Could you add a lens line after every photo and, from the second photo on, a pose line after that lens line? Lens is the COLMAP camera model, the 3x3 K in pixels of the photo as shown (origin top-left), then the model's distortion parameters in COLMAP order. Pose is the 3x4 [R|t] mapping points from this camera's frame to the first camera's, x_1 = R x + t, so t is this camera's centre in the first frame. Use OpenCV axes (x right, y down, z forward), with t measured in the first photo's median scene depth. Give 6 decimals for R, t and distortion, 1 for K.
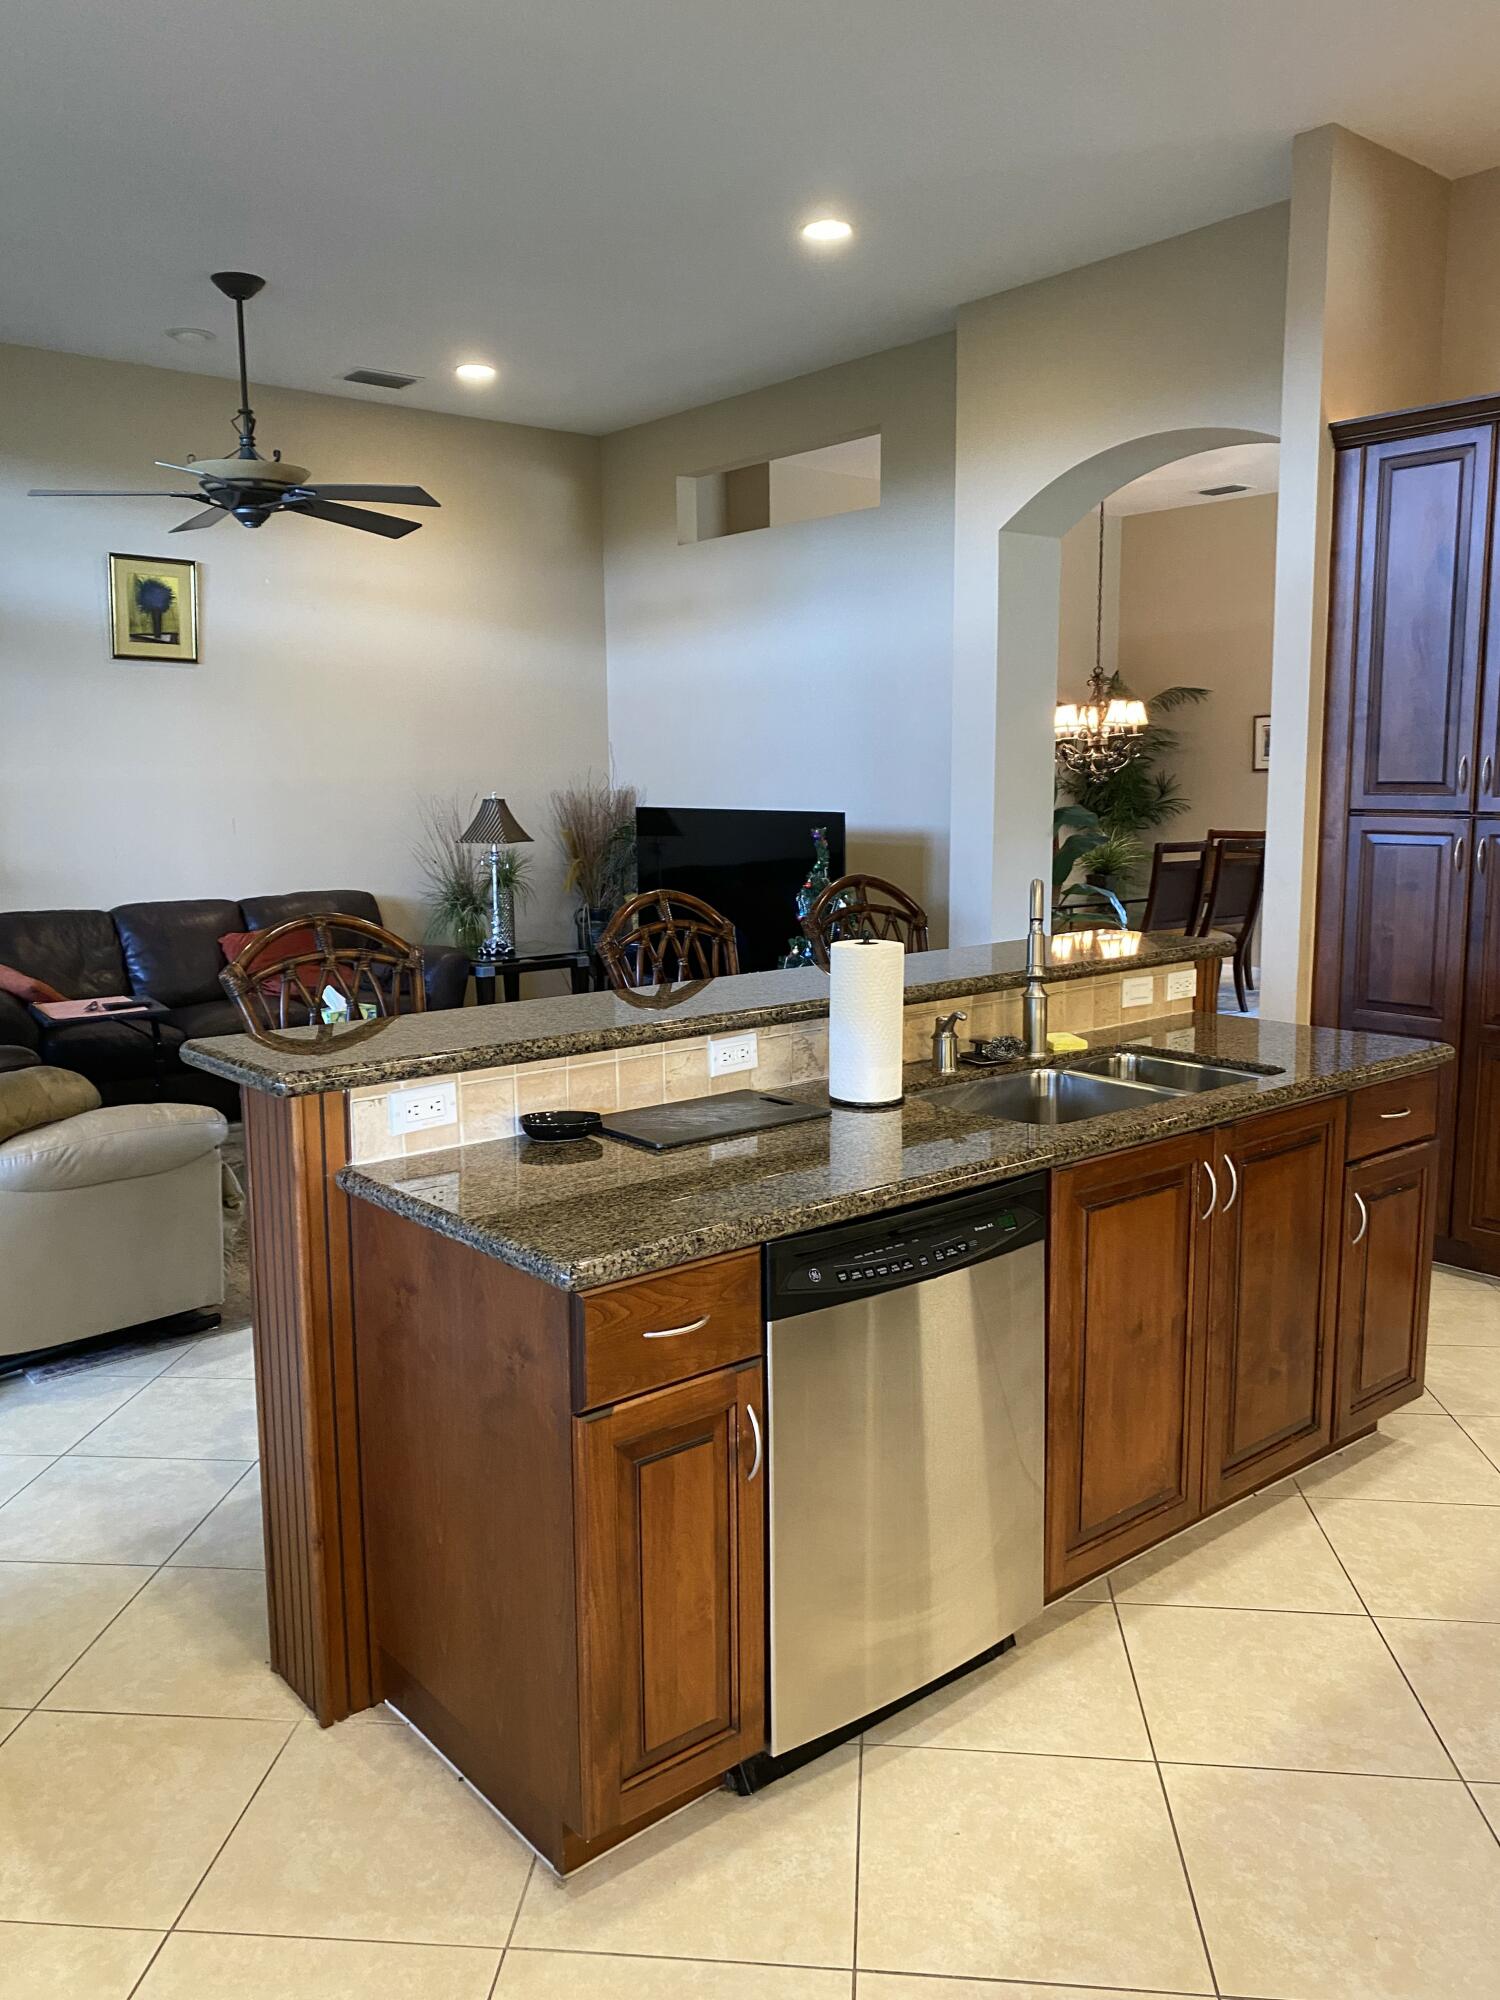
lens RADIAL K [[1536.6, 0, 733.0], [0, 1536.6, 999.8], [0, 0, 1]] dist [0.069874, -0.002955]
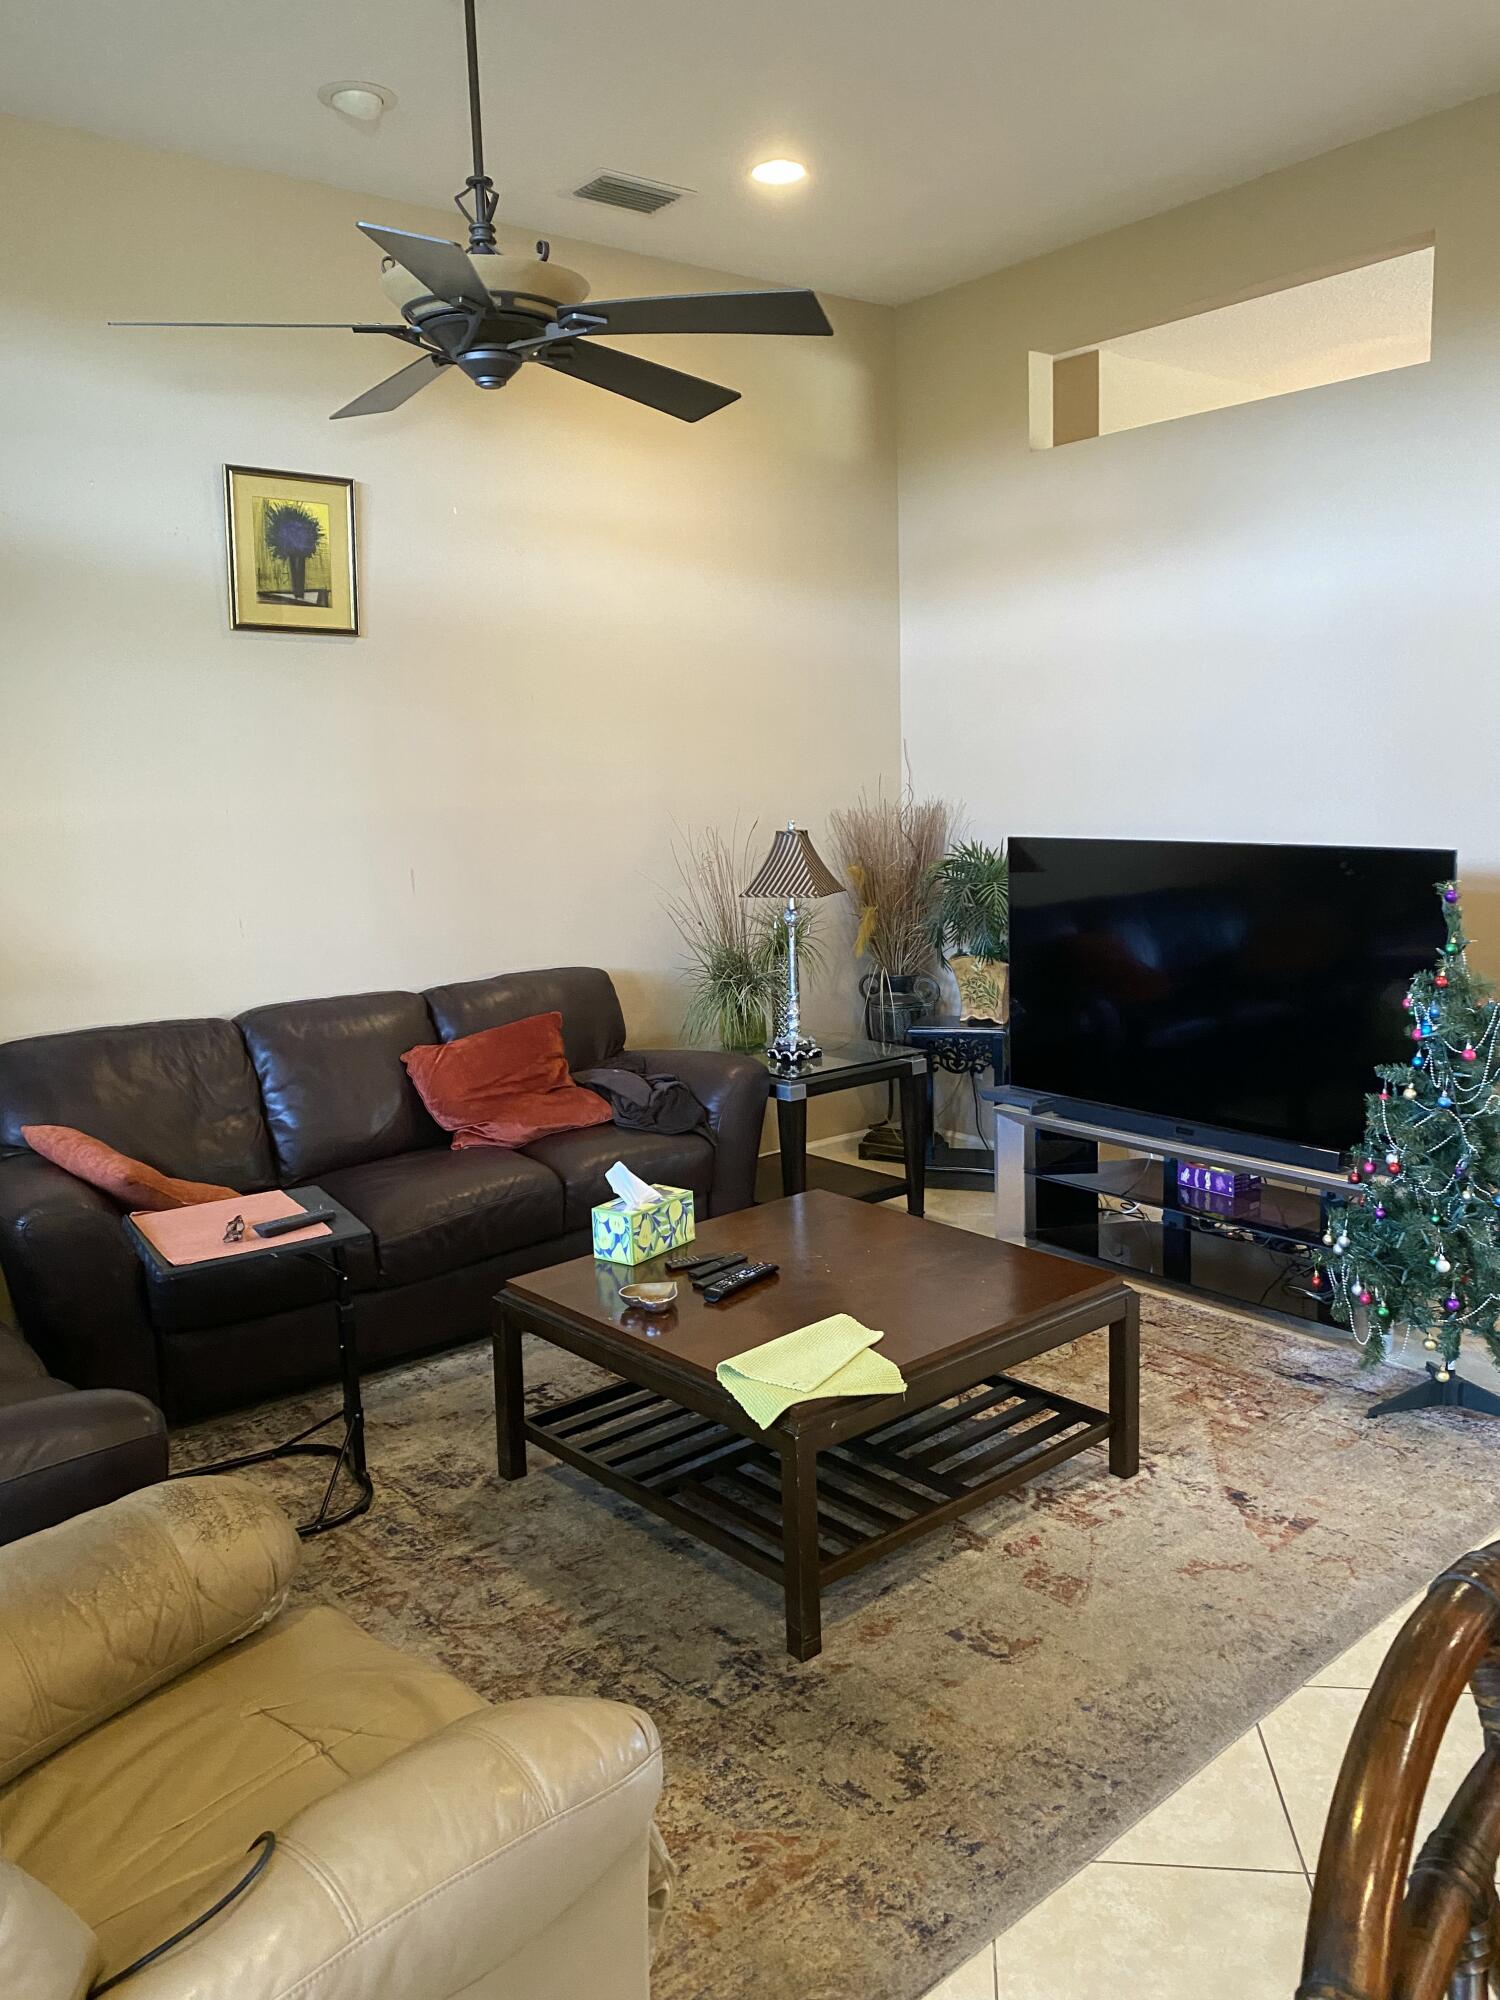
lens RADIAL K [[1536.6, 0, 766.5], [0, 1536.6, 997.2], [0, 0, 1]] dist [0.069874, -0.002955]
pose [[0.999791, -0.016556, -0.012023, -0.167463], [0.016627, 0.999845, 0.005773, -0.064553], [0.011926, -0.005972, 0.999911, 0.347191]]
